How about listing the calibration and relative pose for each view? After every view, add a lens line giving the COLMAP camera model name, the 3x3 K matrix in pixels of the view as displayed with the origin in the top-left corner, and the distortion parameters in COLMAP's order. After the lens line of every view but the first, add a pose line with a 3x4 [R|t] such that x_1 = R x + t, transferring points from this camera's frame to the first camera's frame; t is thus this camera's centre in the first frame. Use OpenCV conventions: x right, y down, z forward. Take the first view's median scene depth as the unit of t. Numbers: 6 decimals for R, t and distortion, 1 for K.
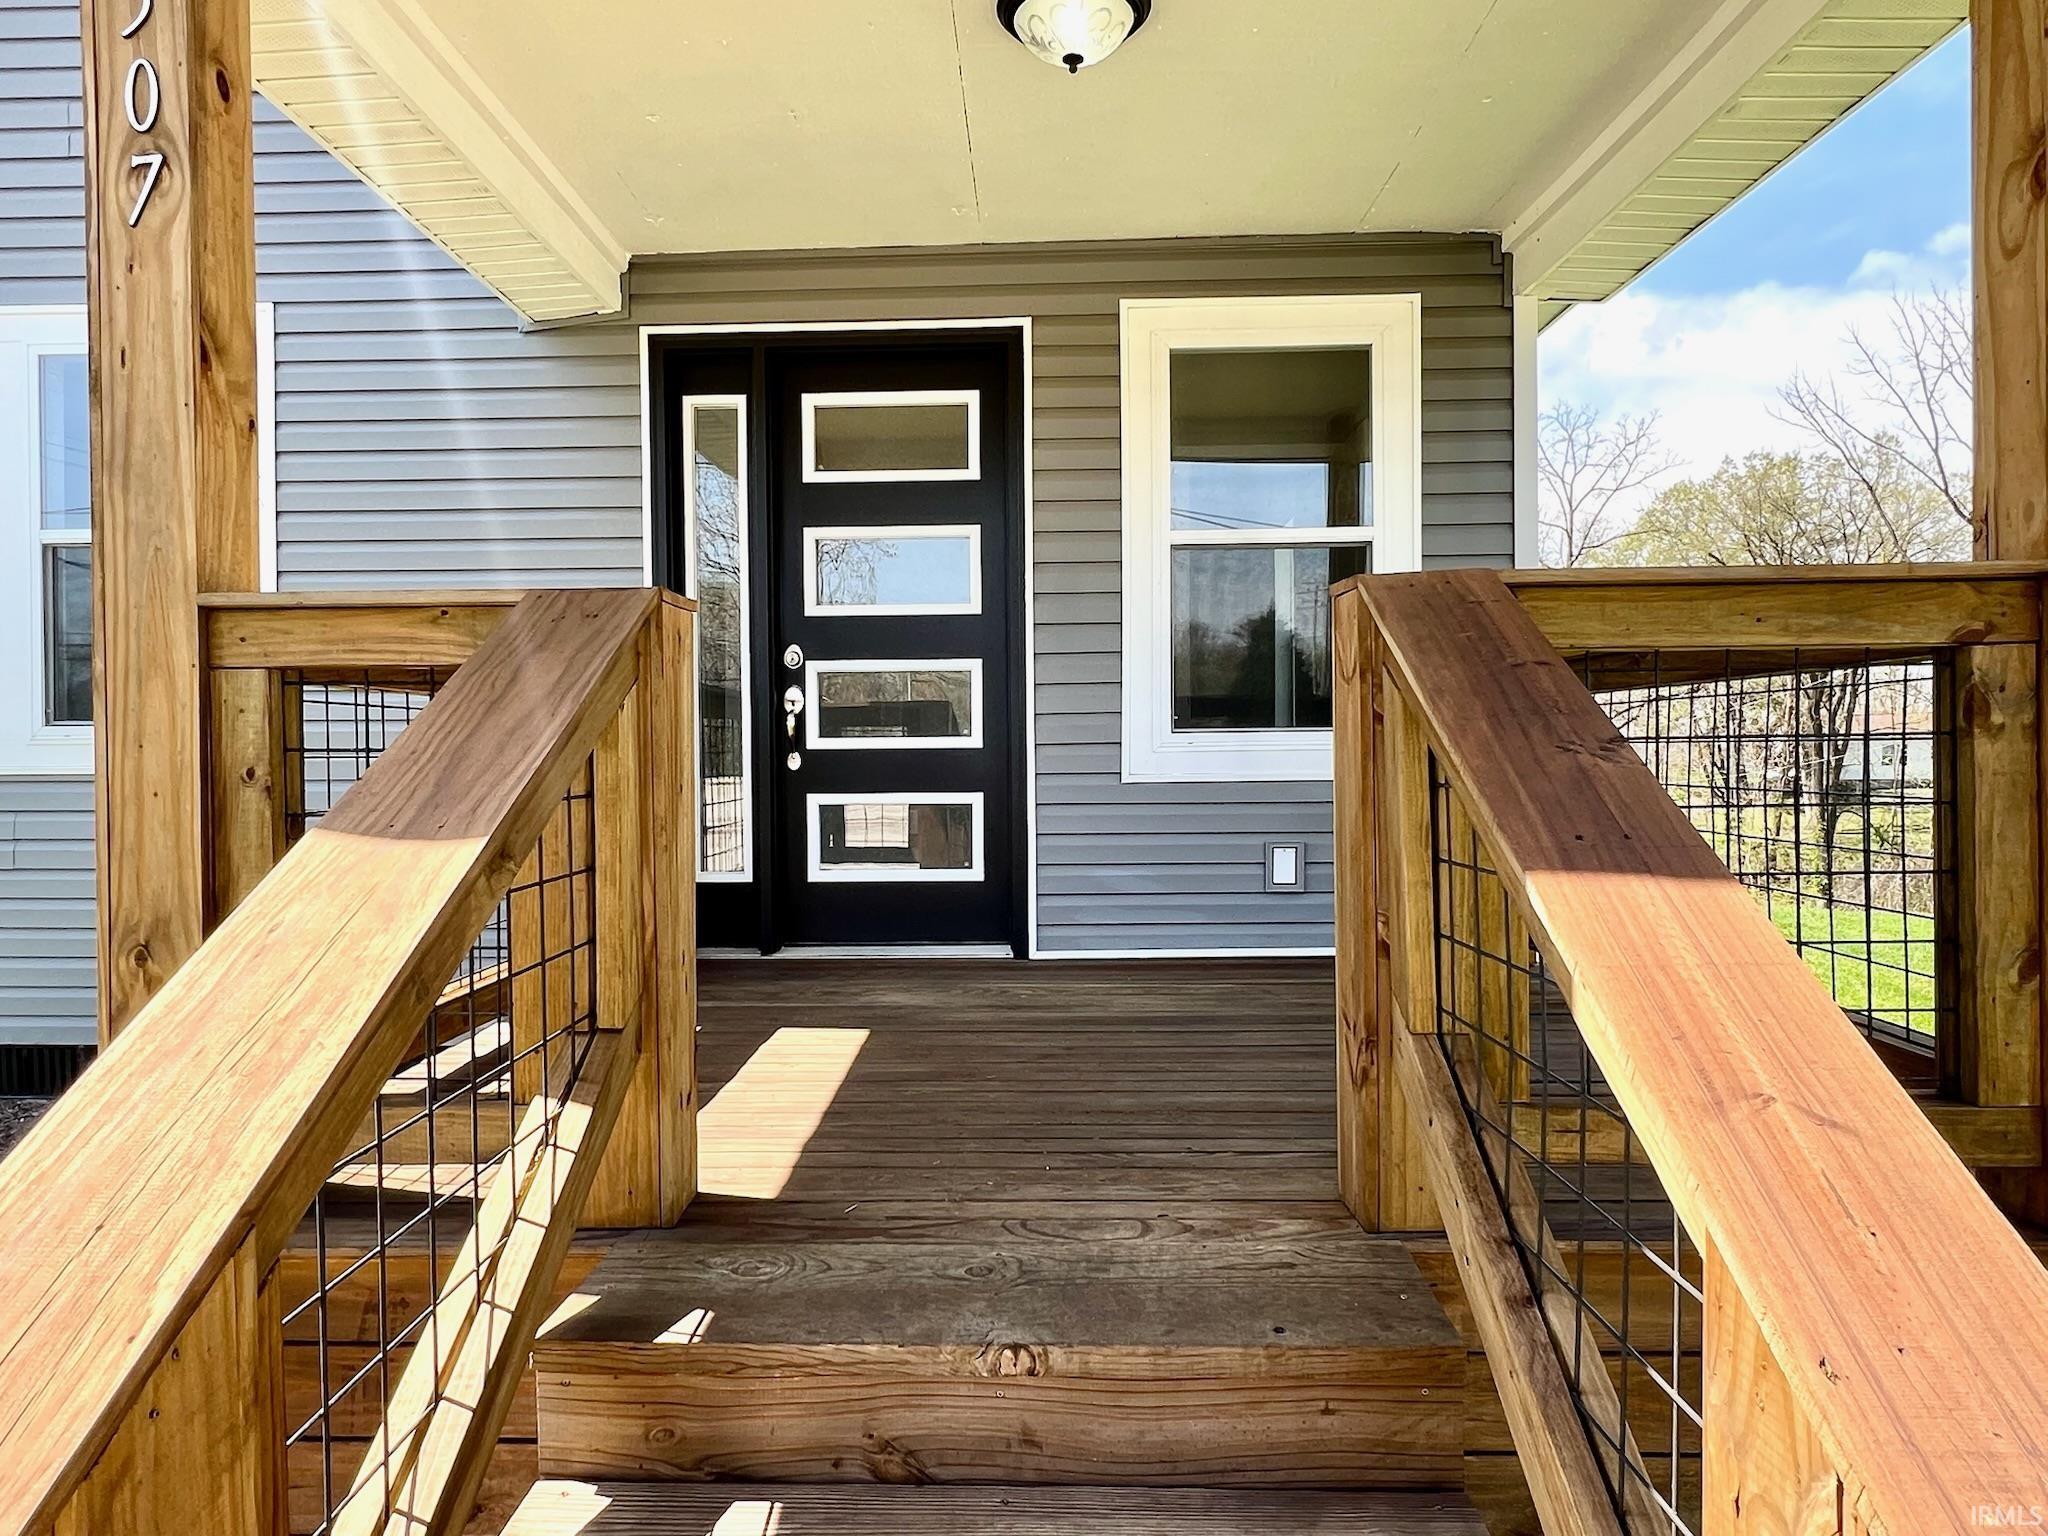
lens RADIAL K [[1275.1, 0, 1014.3], [0, 1275.1, 774.0], [0, 0, 1]] dist [-0.000845, -0.002224]
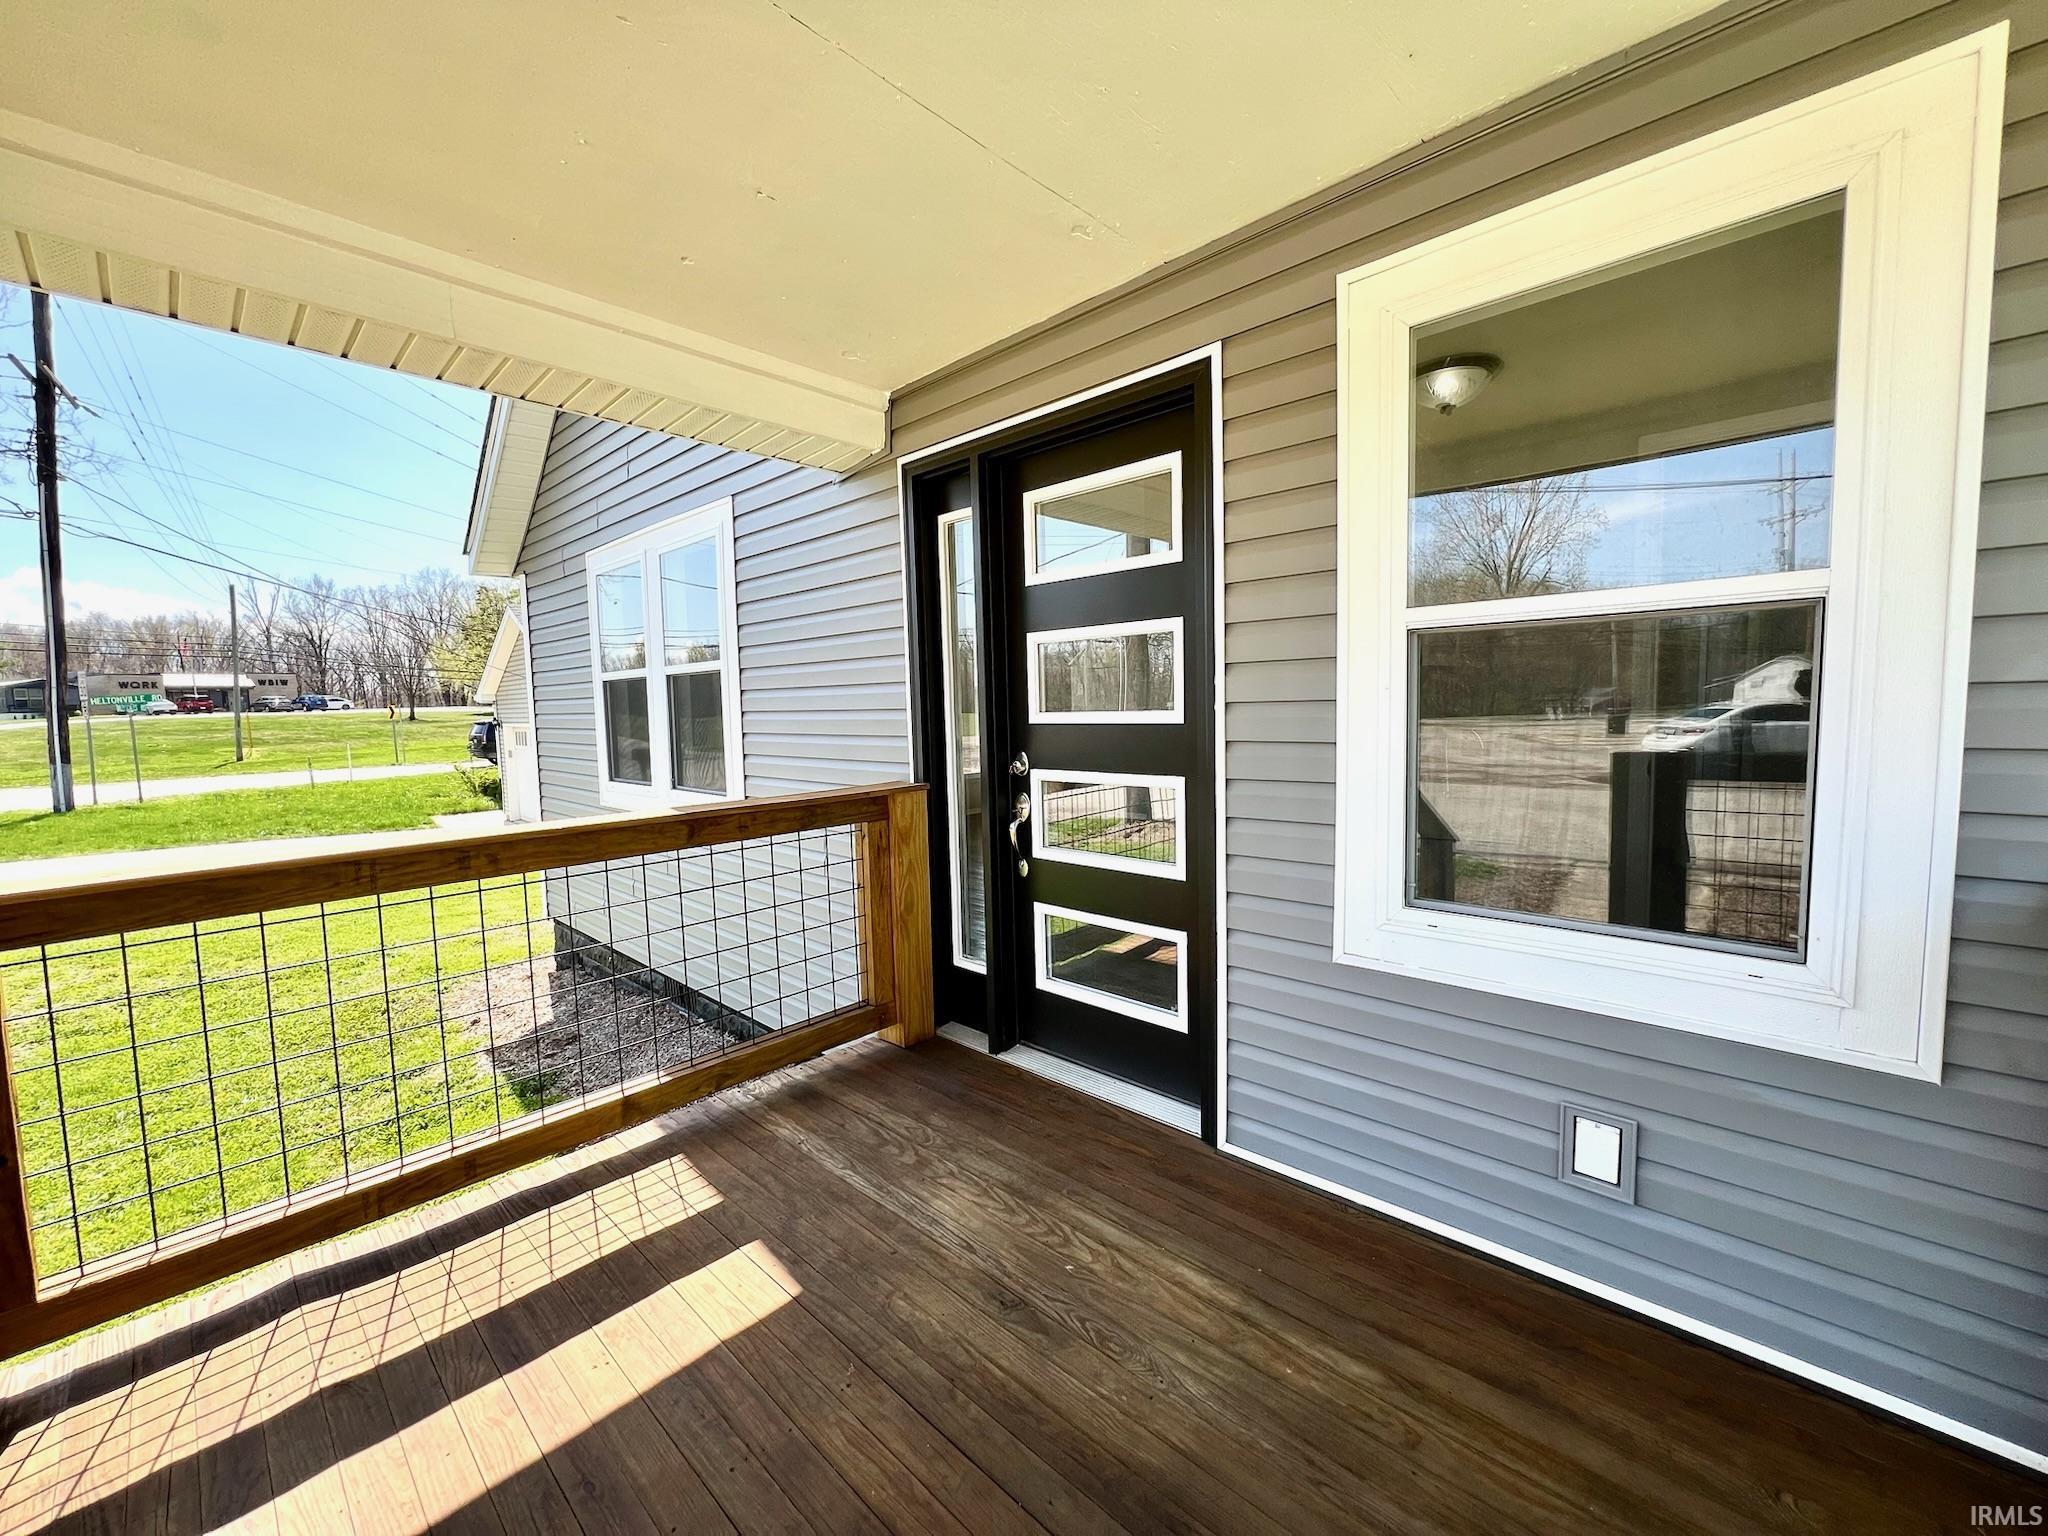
lens RADIAL K [[819.8, 0, 1021.8], [0, 819.8, 767.0], [0, 0, 1]] dist [-0.001888, 0.000646]
pose [[0.752226, 0.039027, -0.657748, 0.250948], [0.010673, 0.997392, 0.071386, -0.137144], [0.658819, -0.060718, 0.749848, 0.527179]]
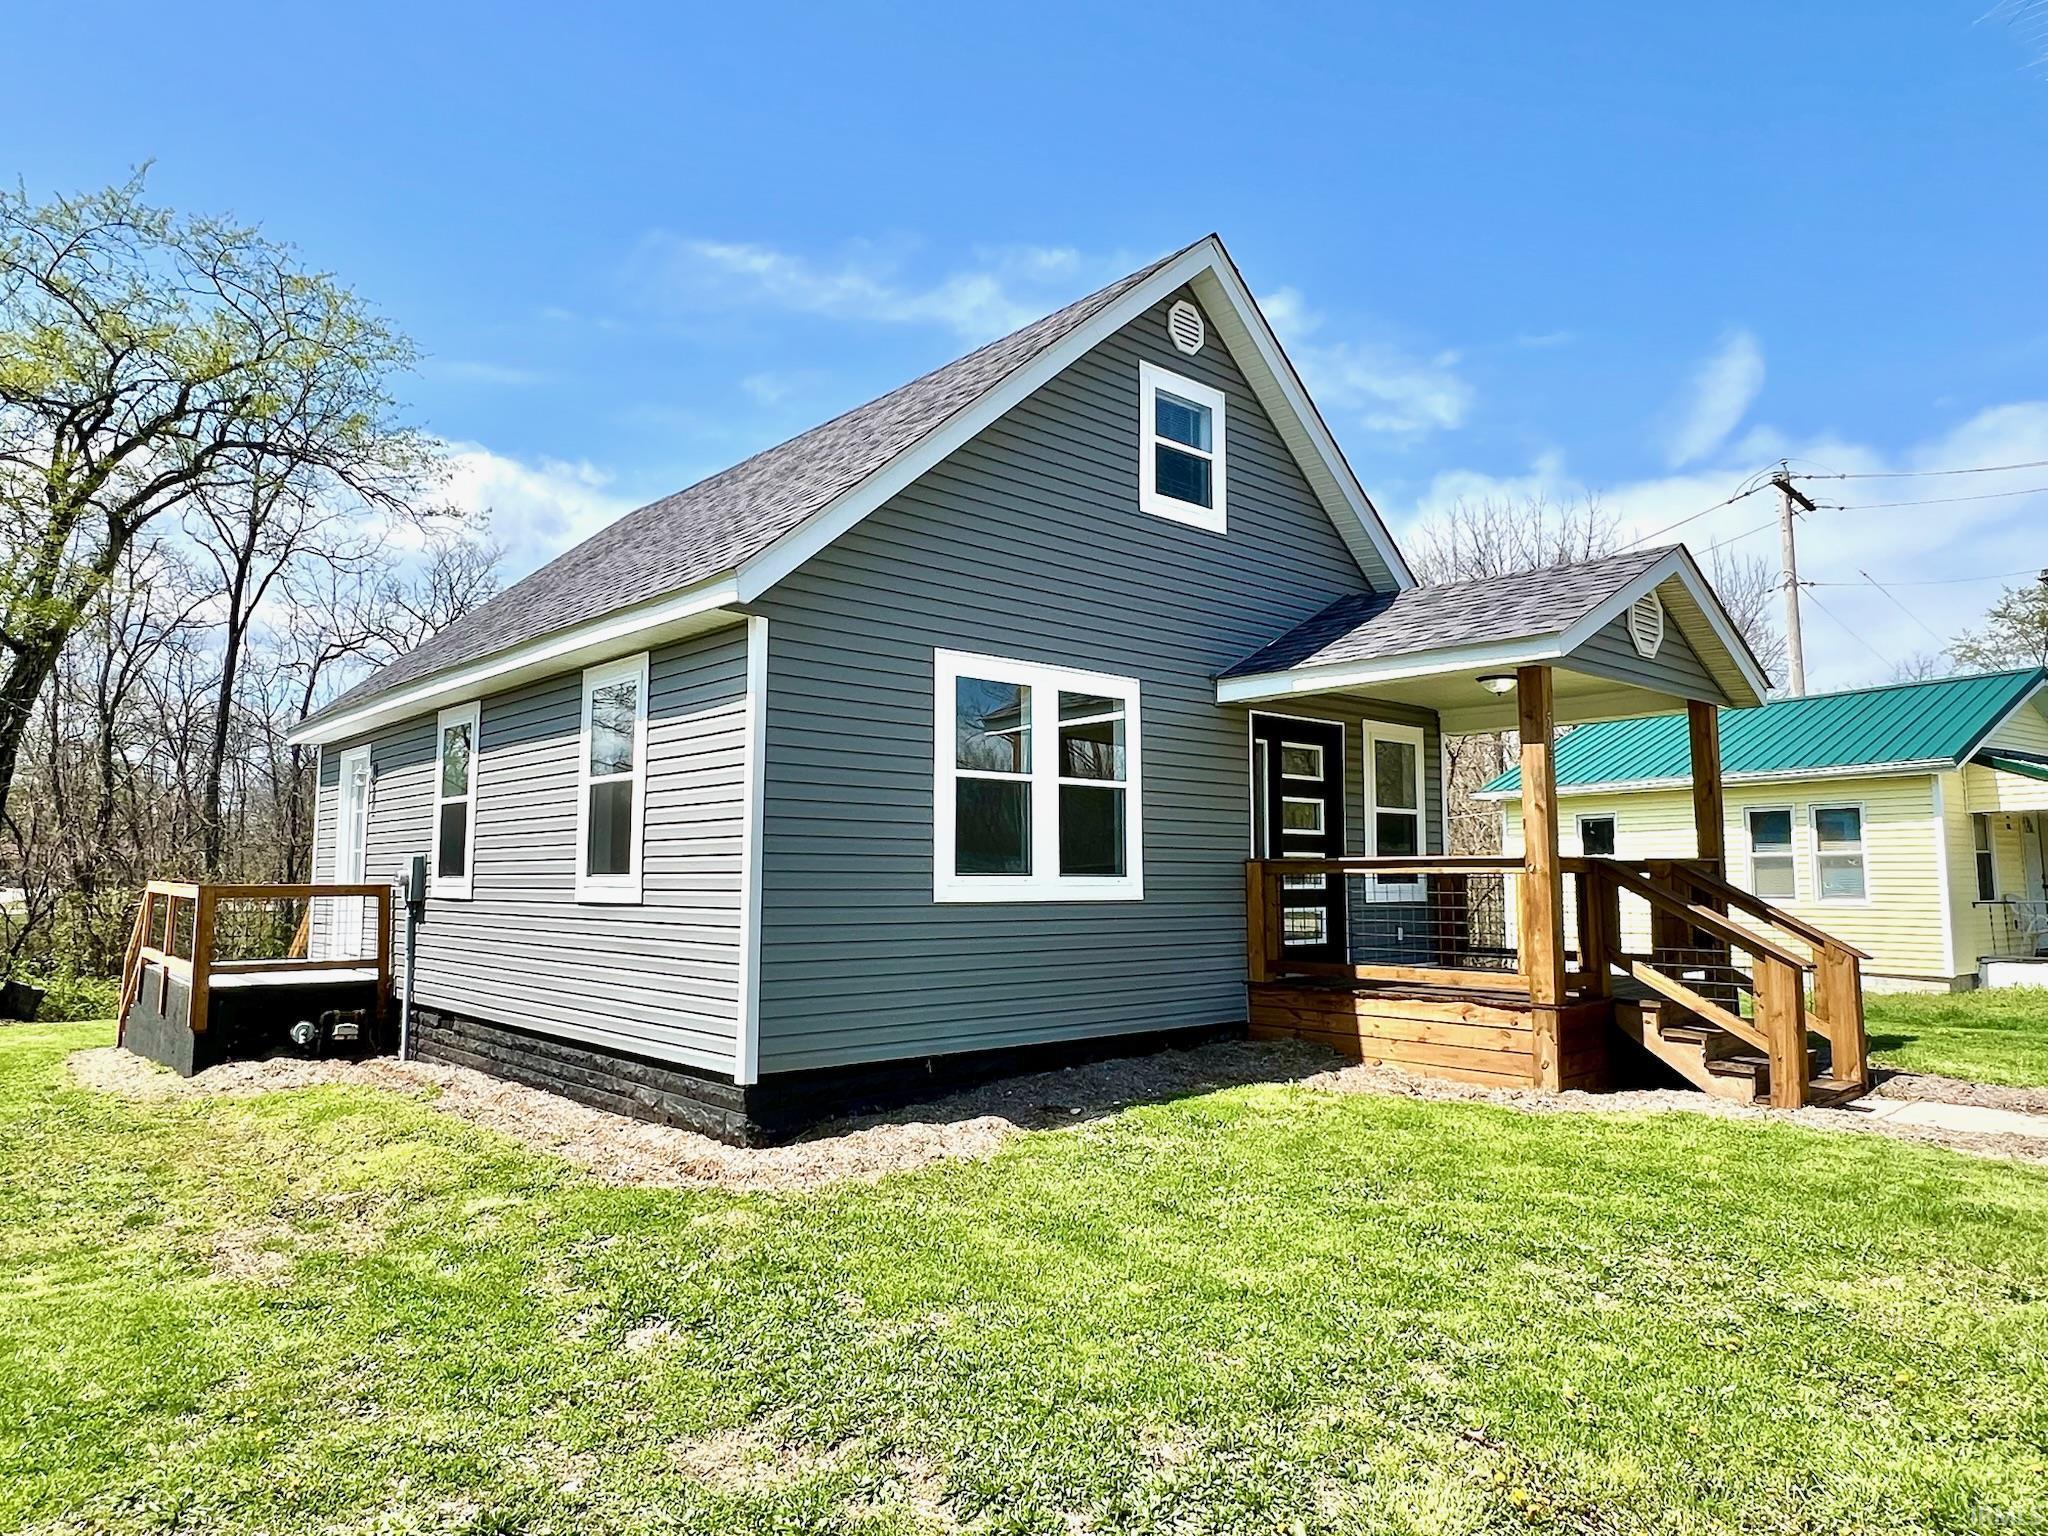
lens RADIAL K [[1270.9, 0, 1019.9], [0, 1270.9, 726.6], [0, 0, 1]] dist [0.000576, -0.000264]
pose [[0.719642, 0.091080, 0.688346, -2.209963], [-0.010368, 0.992658, -0.120507, -0.028924], [-0.694268, 0.079585, 0.715303, -0.389779]]
